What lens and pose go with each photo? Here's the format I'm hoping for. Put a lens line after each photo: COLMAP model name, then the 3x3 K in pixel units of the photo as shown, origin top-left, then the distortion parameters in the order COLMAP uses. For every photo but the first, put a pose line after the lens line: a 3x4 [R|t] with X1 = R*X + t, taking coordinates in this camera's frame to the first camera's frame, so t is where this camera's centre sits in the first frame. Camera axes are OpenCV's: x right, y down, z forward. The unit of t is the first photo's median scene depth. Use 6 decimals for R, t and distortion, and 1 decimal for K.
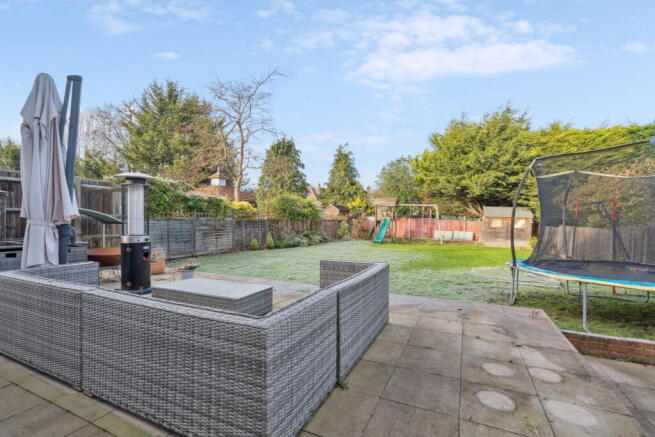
lens RADIAL K [[300.5, 0, 328.4], [0, 300.5, 225.1], [0, 0, 1]] dist [-0.009695, 0.001644]
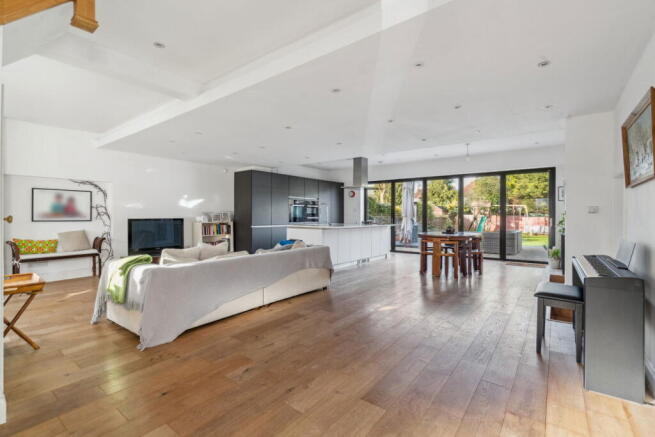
lens RADIAL K [[300.5, 0, 323.9], [0, 300.5, 218.3], [0, 0, 1]] dist [-0.009695, 0.001644]
pose [[0.975191, -0.004976, -0.221309, -0.199145], [0.001412, 0.999867, -0.016261, 0.008221], [0.221361, 0.015545, 0.975068, -0.438061]]
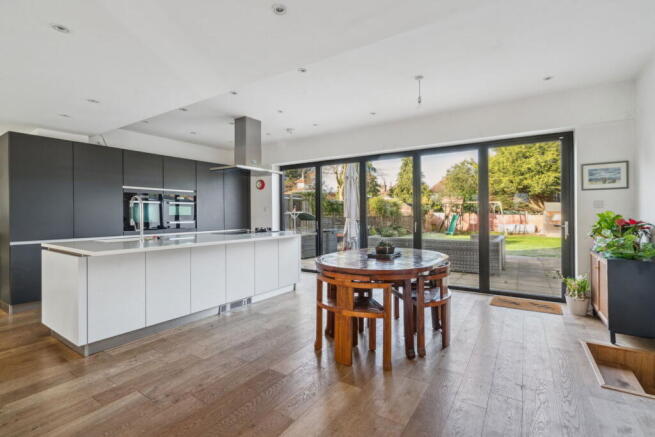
lens RADIAL K [[300.5, 0, 329.4], [0, 300.5, 213.2], [0, 0, 1]] dist [-0.009695, 0.001644]
pose [[0.990833, -0.015724, -0.134173, -0.141118], [0.012216, 0.999563, -0.026929, 0.000228], [0.134538, 0.025043, 0.990592, -0.238026]]
